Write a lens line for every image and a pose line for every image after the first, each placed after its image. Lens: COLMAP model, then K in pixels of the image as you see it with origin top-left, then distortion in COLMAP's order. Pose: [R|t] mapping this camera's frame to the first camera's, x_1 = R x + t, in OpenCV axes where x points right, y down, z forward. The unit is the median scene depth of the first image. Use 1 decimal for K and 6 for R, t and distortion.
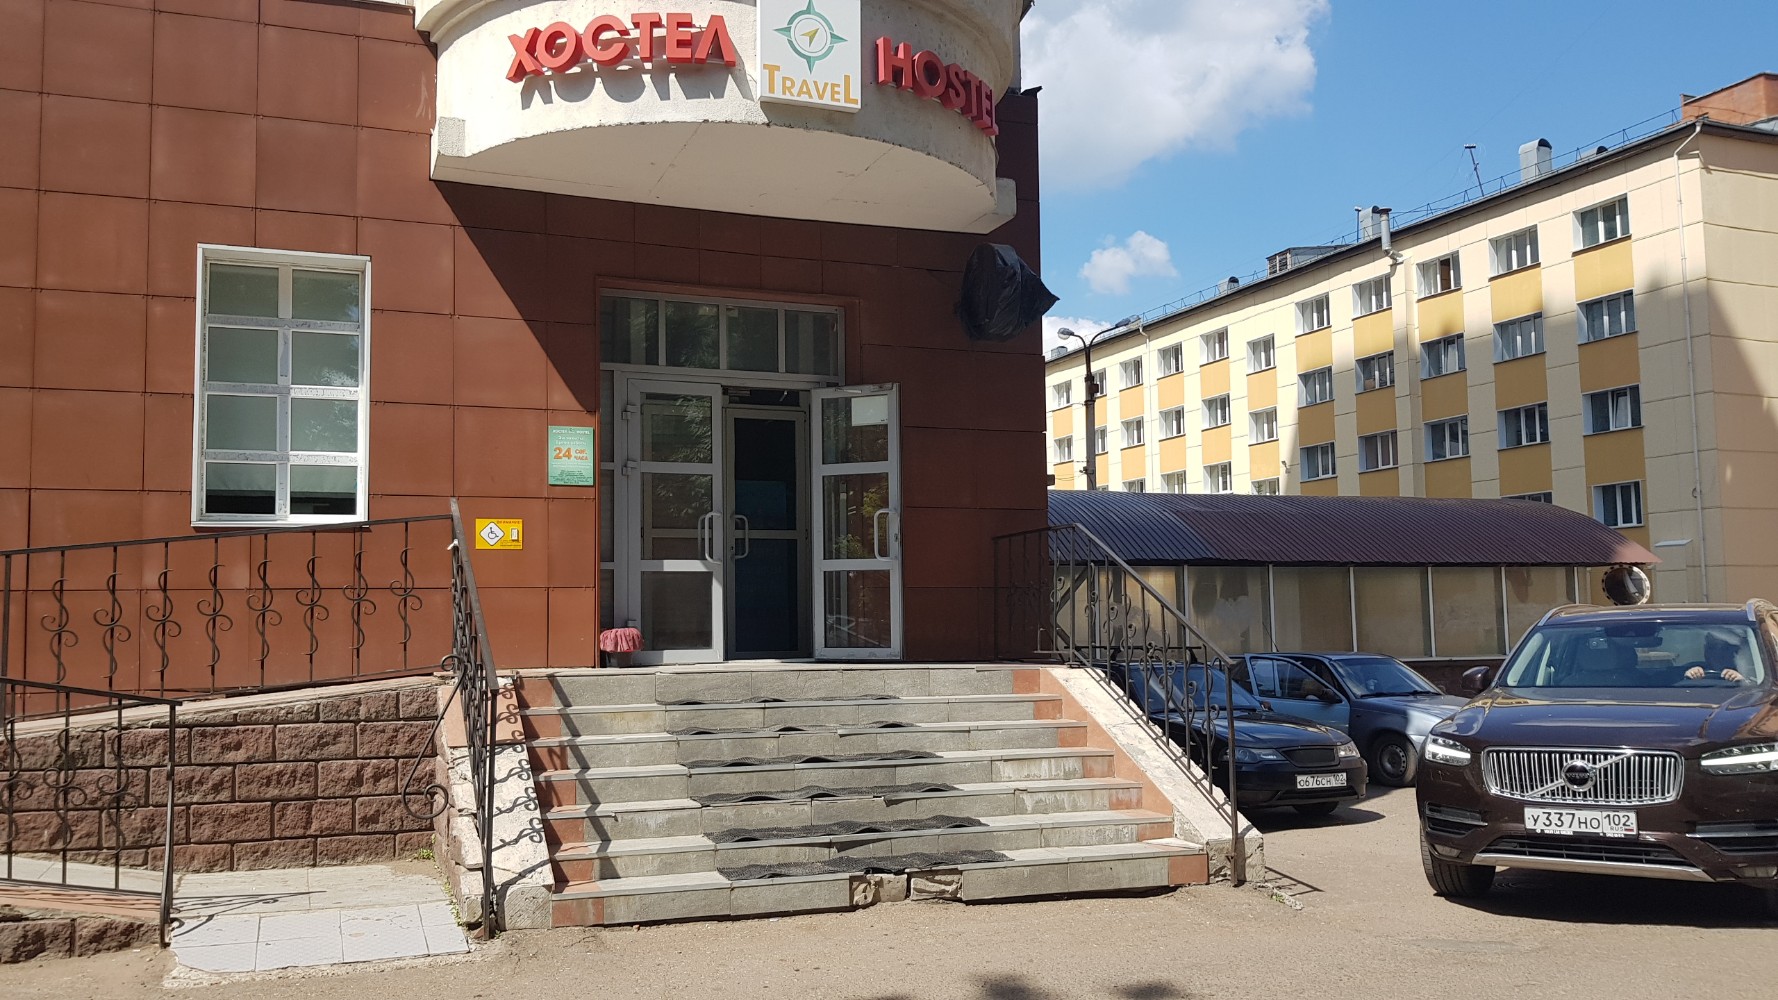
lens RADIAL K [[1385.8, 0, 845.9], [0, 1385.8, 525.0], [0, 0, 1]] dist [0.108357, -0.186270]
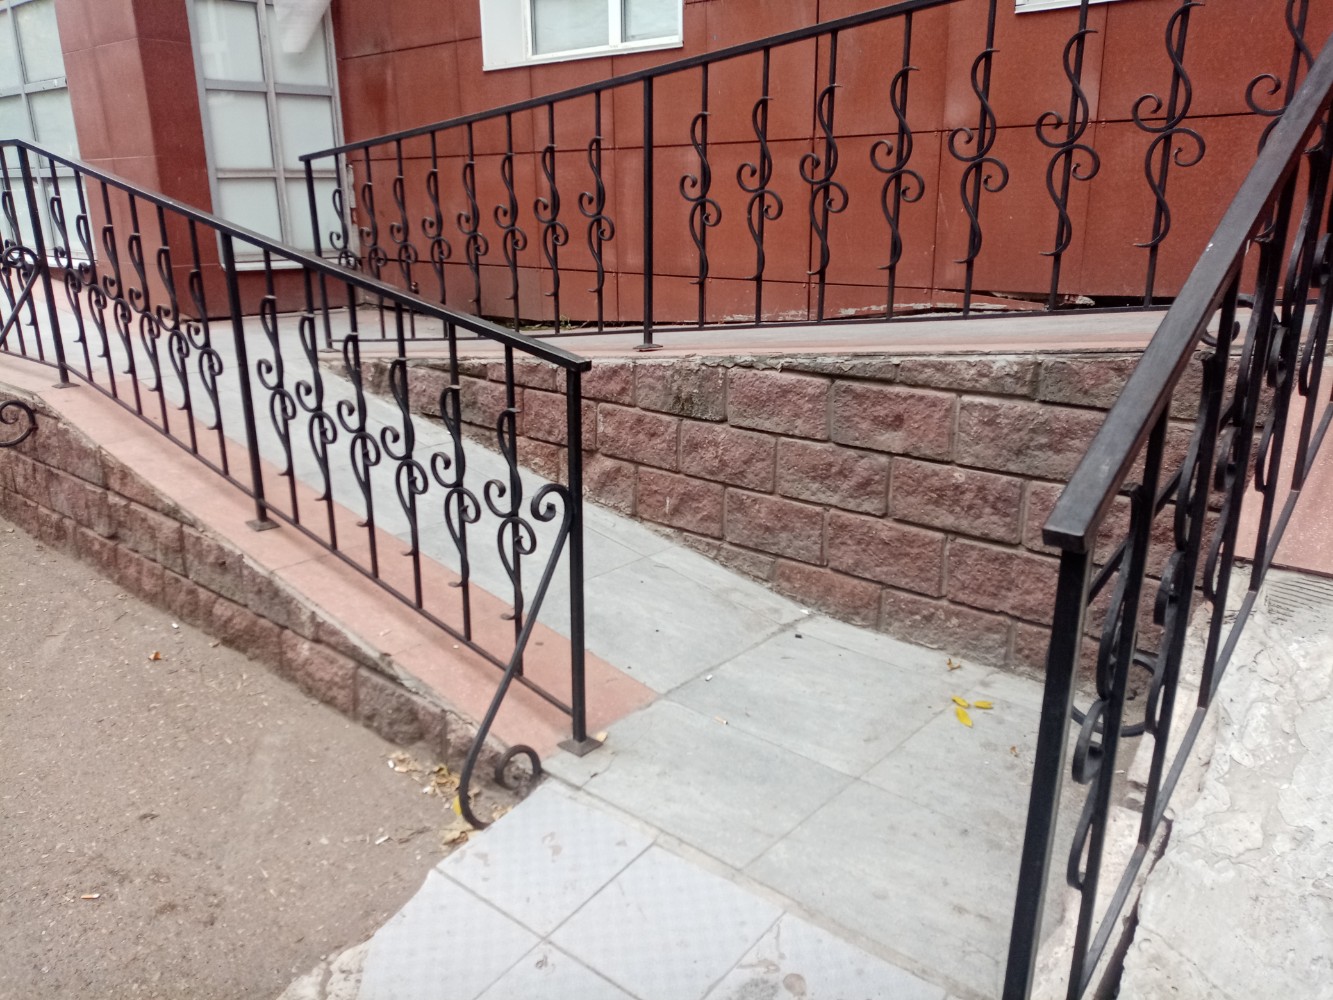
lens RADIAL K [[1045.8, 0, 661.7], [0, 1045.8, 508.6], [0, 0, 1]] dist [0.060035, -0.062952]
pose [[0.483908, 0.256773, -0.836600, -0.113418], [0.069839, 0.941605, 0.329398, 0.042642], [0.872327, -0.217826, 0.437718, 0.661110]]
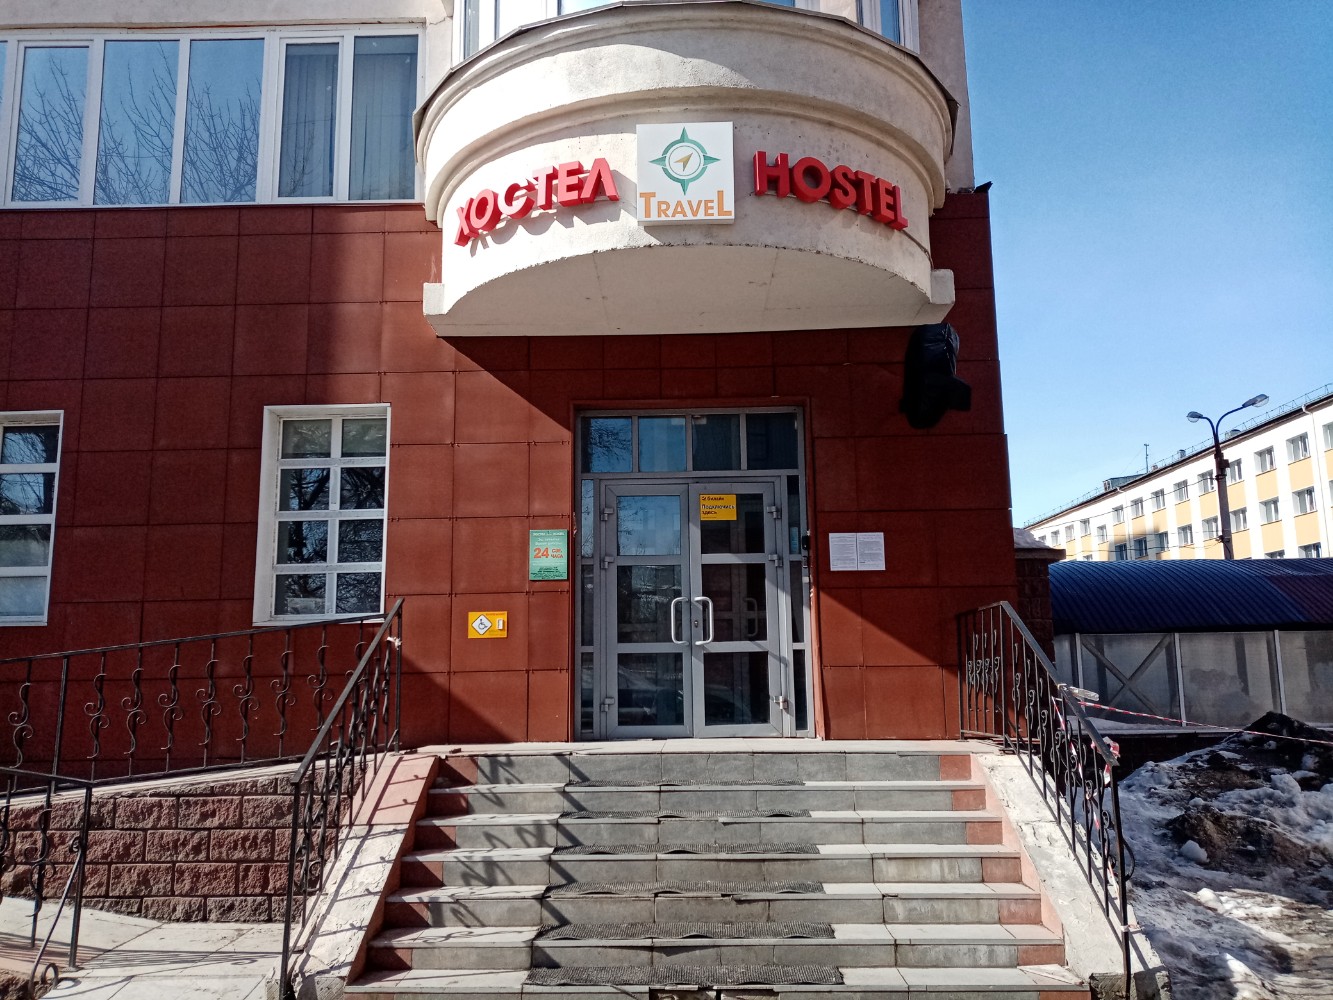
lens RADIAL K [[1045.8, 0, 661.7], [0, 1045.8, 508.6], [0, 0, 1]] dist [0.060035, -0.062952]
pose [[0.930827, -0.061419, -0.360261, 0.237682], [0.031027, 0.995499, -0.089551, -0.008068], [0.364140, 0.072178, 0.928543, 0.255650]]
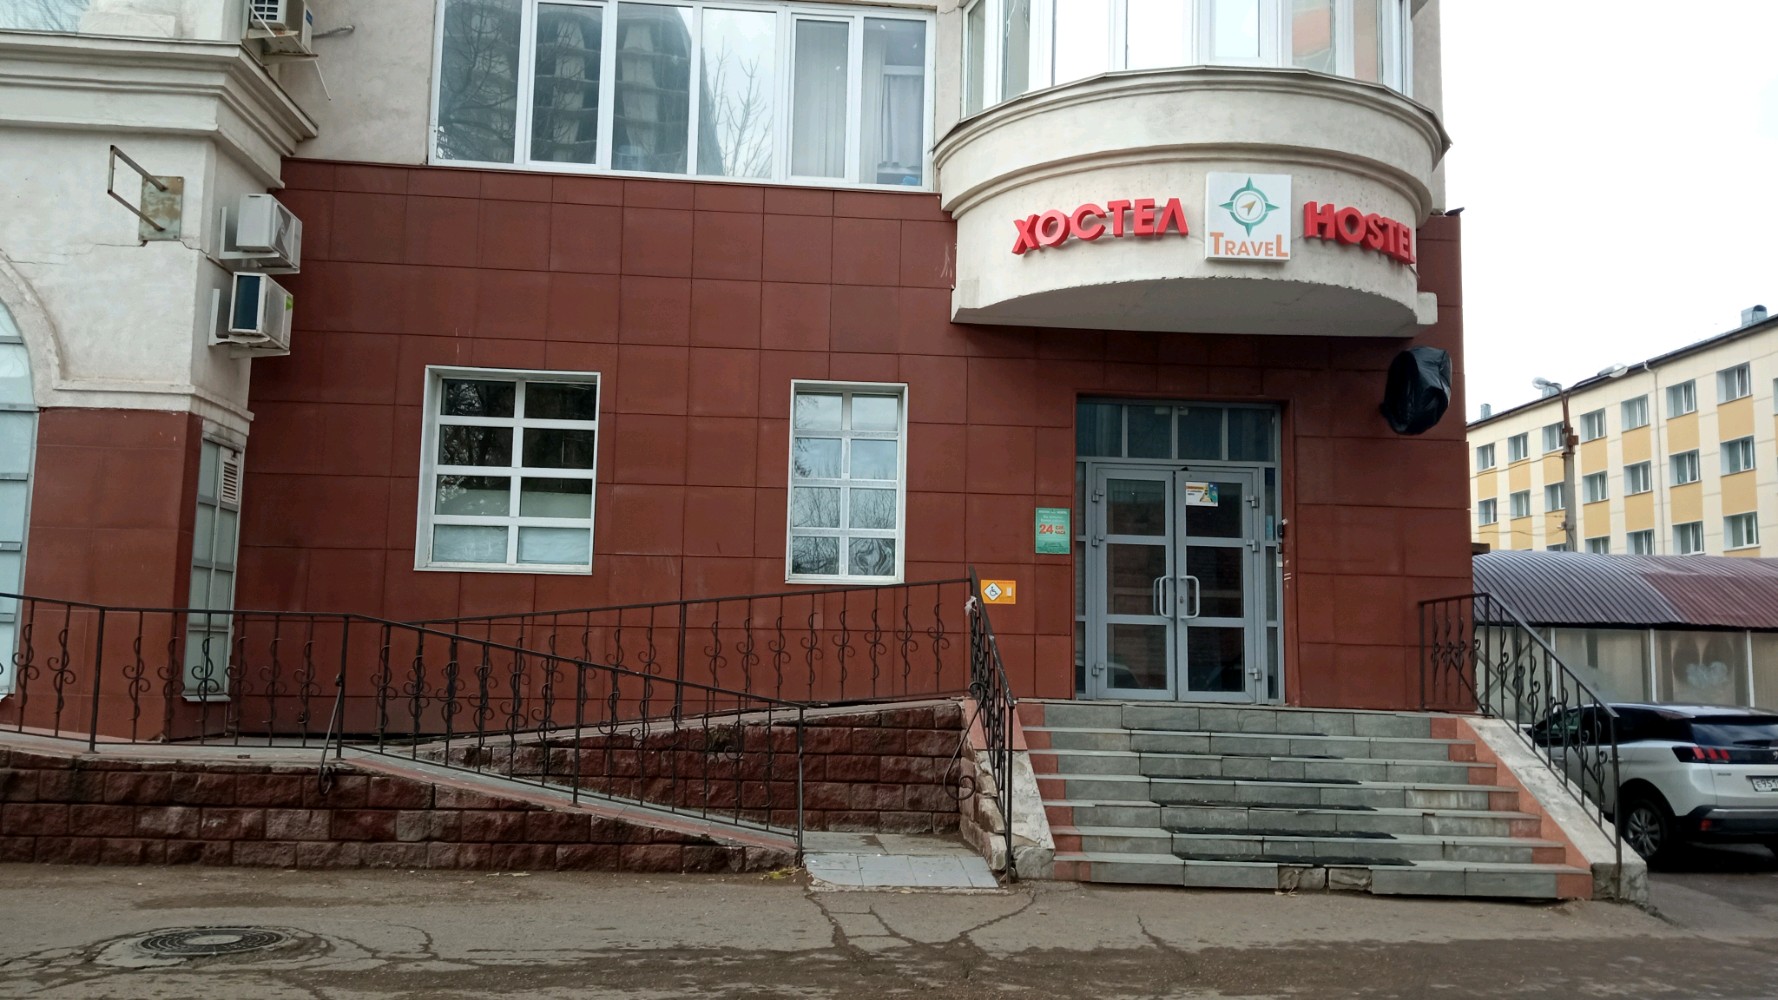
lens RADIAL K [[1443.6, 0, 884.6], [0, 1443.6, 494.3], [0, 0, 1]] dist [0.157723, -0.204290]
pose [[0.961063, -0.001626, -0.276326, 0.023908], [-0.012547, 0.998695, -0.049516, -0.017941], [0.276045, 0.051055, 0.959788, -0.360336]]
